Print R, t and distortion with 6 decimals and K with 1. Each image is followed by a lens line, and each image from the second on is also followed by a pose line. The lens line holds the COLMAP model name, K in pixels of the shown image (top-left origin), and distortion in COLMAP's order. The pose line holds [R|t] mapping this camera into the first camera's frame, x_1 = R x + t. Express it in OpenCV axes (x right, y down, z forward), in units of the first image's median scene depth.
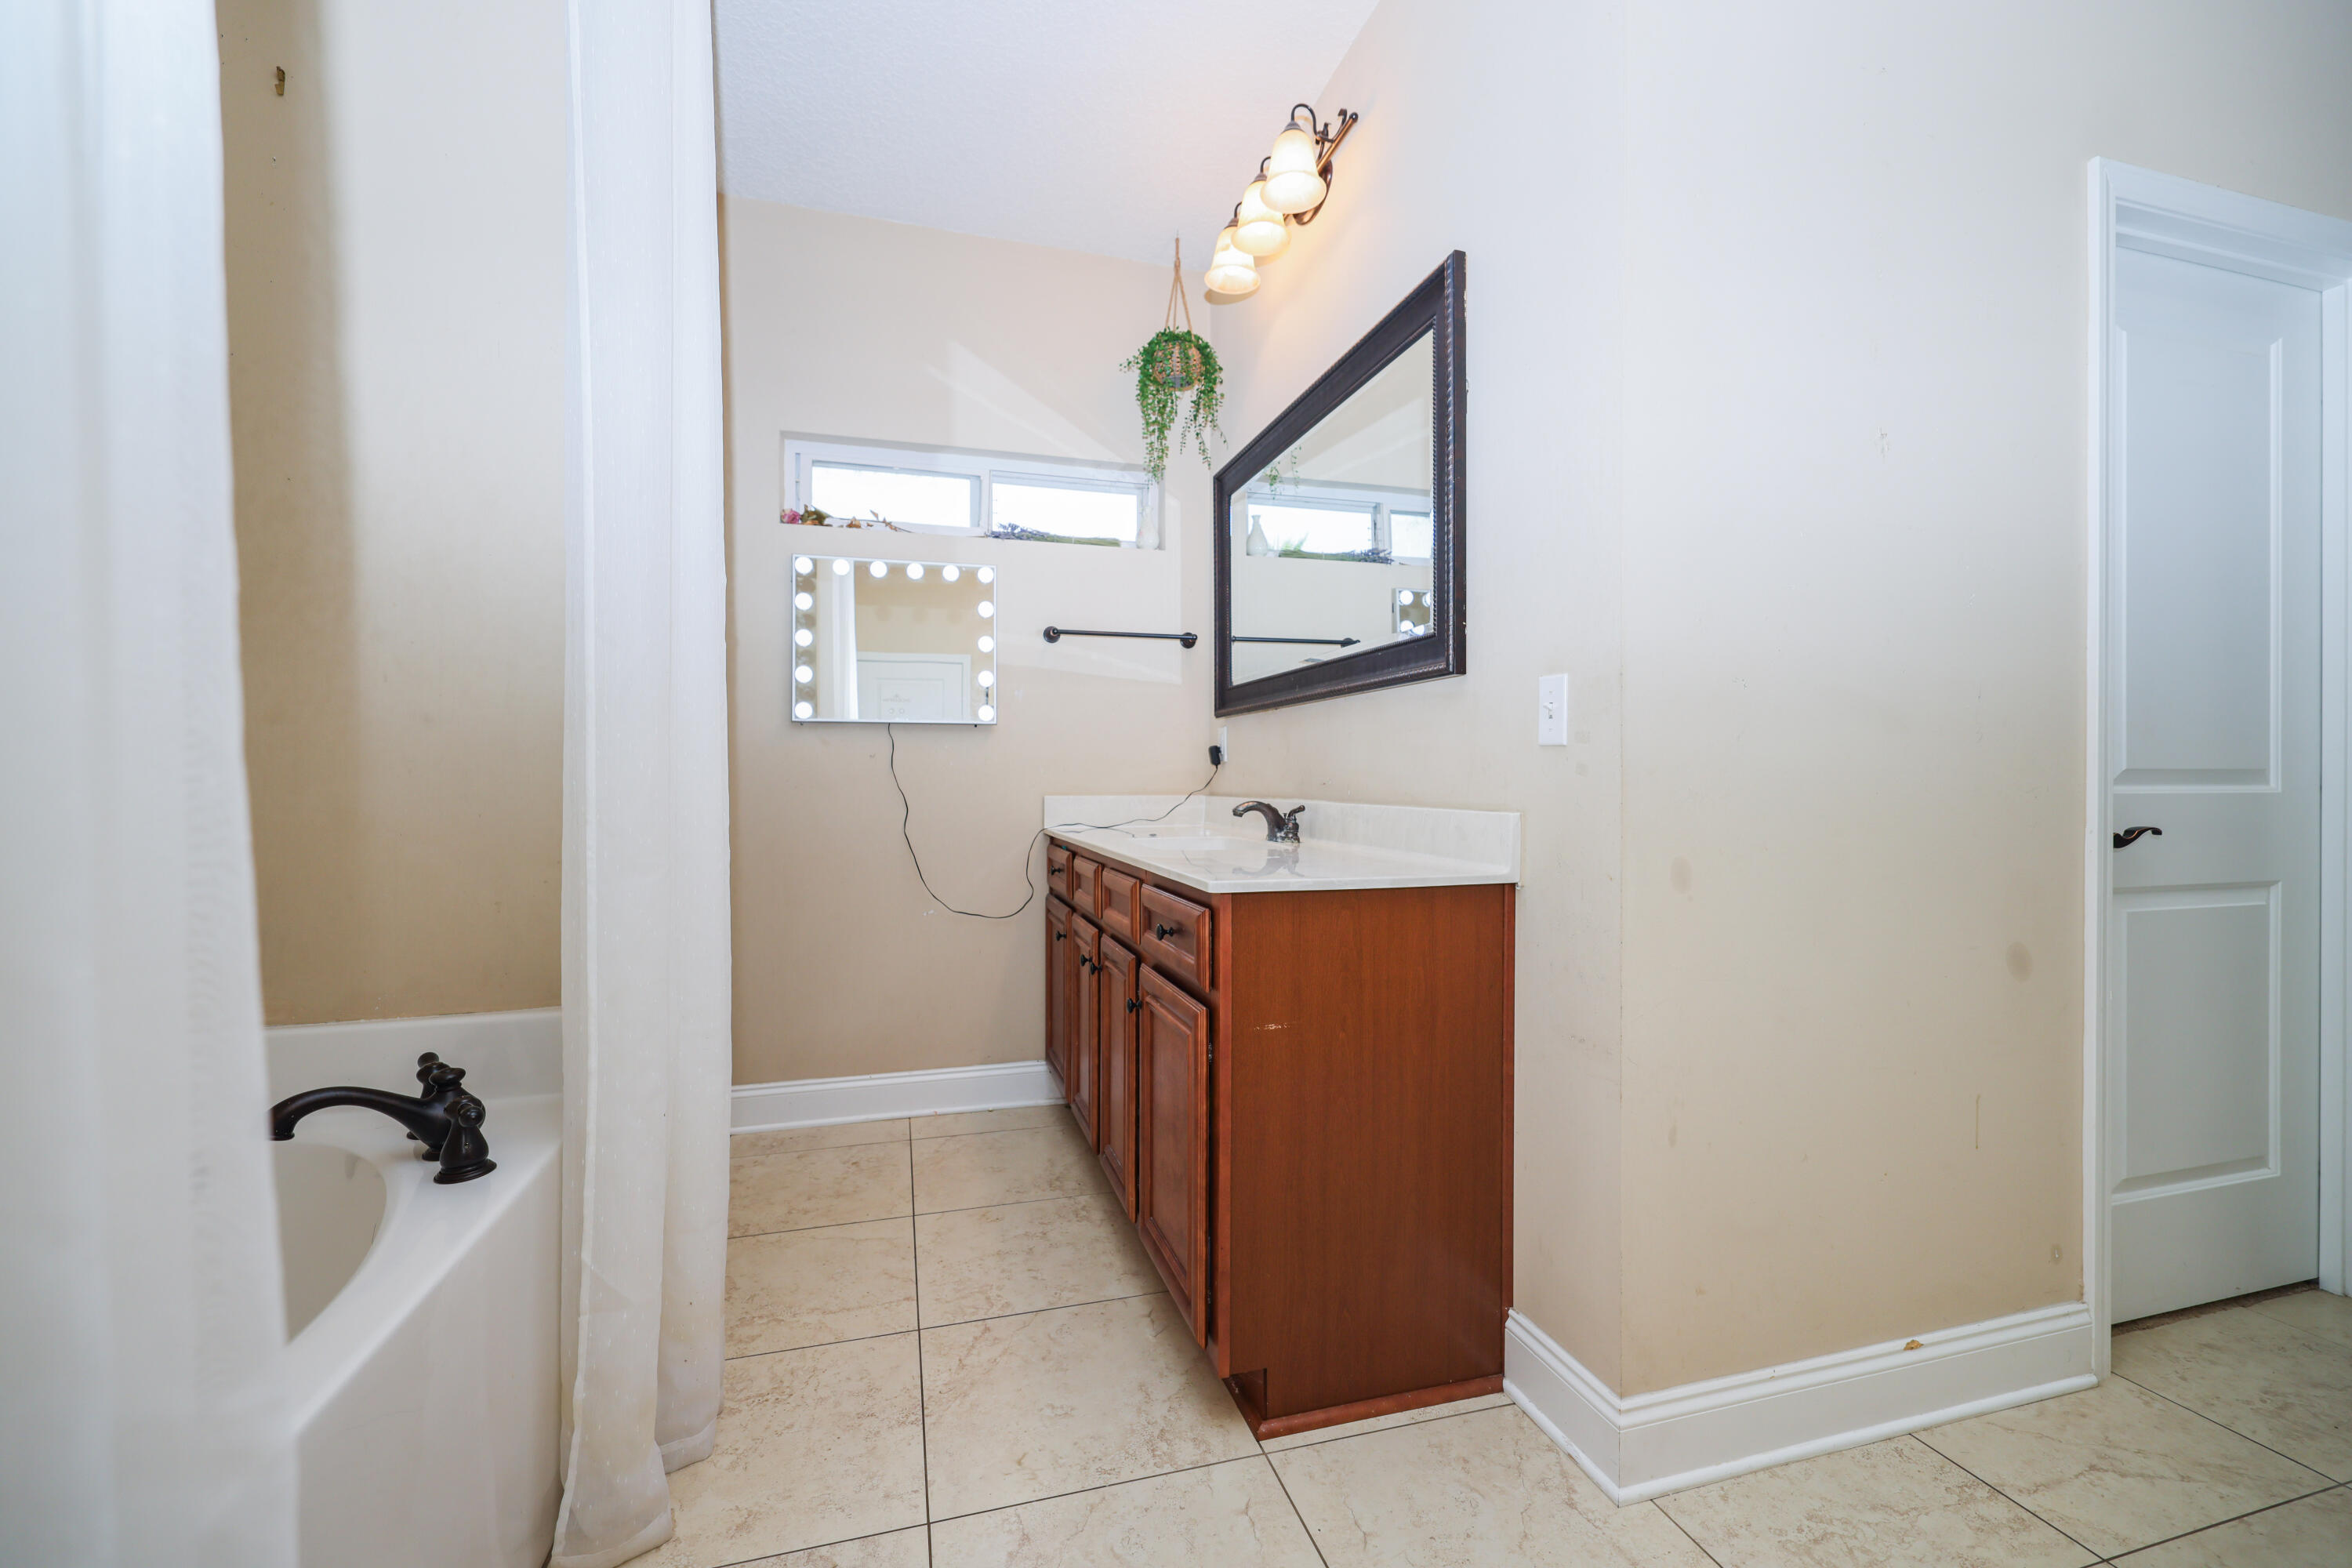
lens RADIAL K [[977.6, 0, 1181.1], [0, 977.6, 783.8], [0, 0, 1]] dist [0.003384, -0.000547]
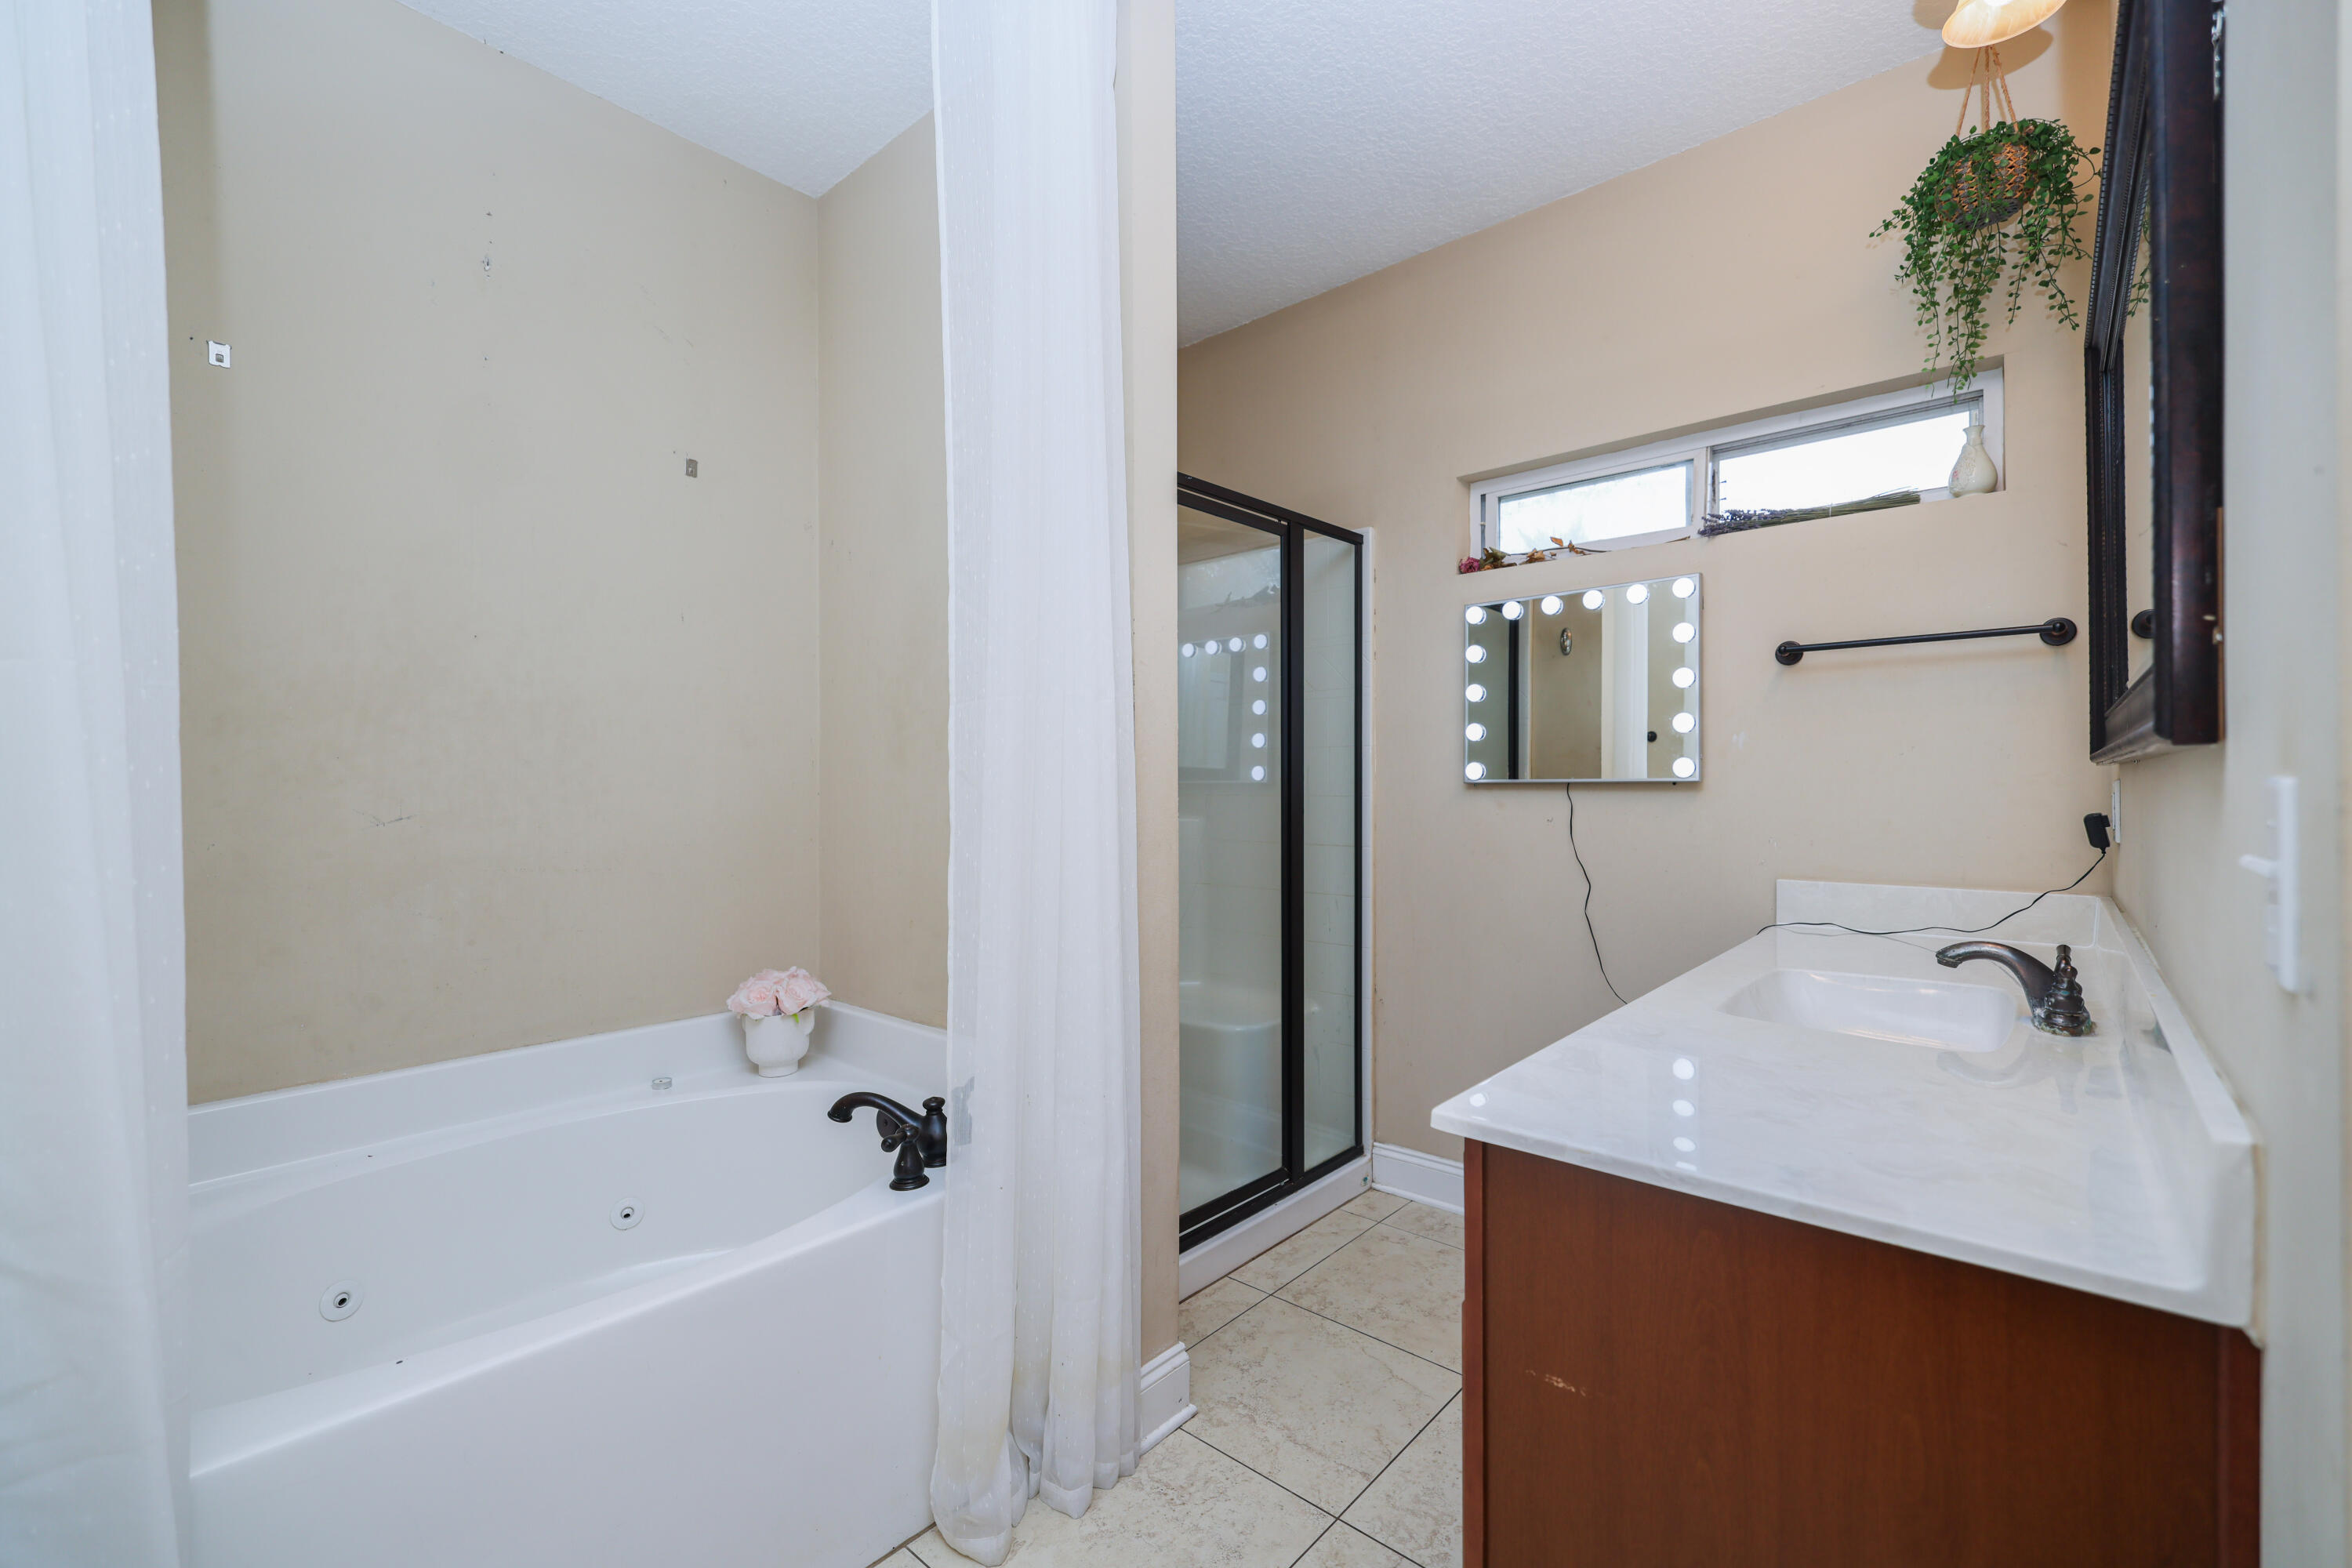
lens RADIAL K [[977.6, 0, 1181.0], [0, 977.6, 785.2], [0, 0, 1]] dist [0.003384, -0.000547]
pose [[0.533231, -0.003419, -0.845963, 0.243182], [-0.001606, 0.999986, -0.005053, -0.054148], [0.845968, 0.004053, 0.533218, 0.256916]]
